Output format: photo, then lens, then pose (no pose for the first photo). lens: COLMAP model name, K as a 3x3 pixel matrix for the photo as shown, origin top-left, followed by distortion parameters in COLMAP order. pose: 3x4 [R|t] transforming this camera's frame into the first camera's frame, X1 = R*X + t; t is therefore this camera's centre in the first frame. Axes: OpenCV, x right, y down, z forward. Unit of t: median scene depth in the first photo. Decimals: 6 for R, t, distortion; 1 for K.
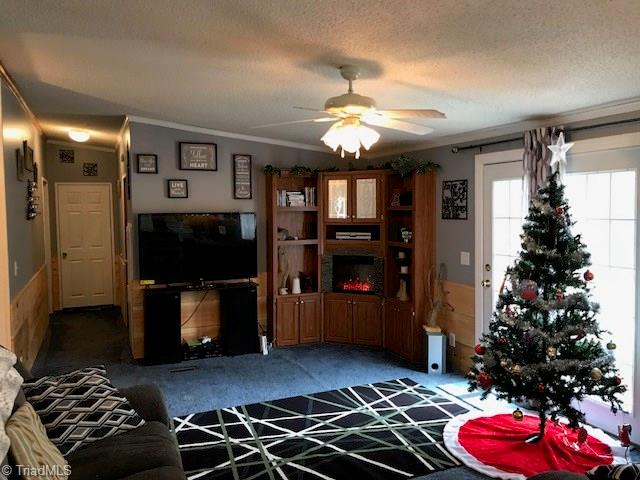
lens RADIAL K [[532.4, 0, 320.0], [0, 532.4, 240.0], [0, 0, 1]] dist [0.007602, 0.002015]
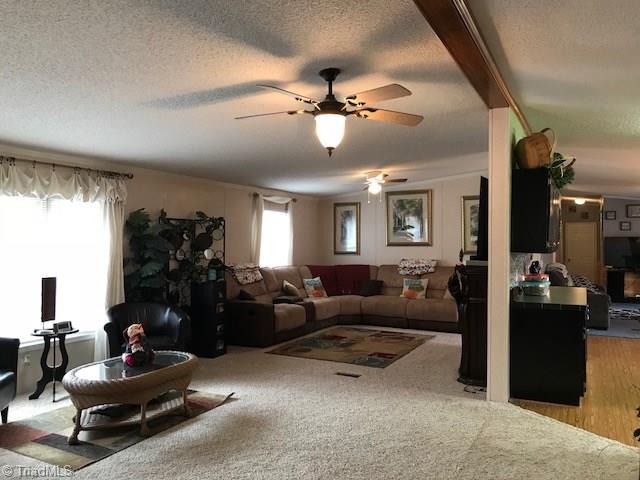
lens RADIAL K [[532.4, 0, 320.0], [0, 532.4, 240.0], [0, 0, 1]] dist [0.007602, 0.002015]
pose [[0.654134, 0.013265, -0.756262, 0.577576], [-0.061816, 0.997439, -0.035973, 0.119122], [0.753849, 0.070280, 0.653279, -1.393253]]
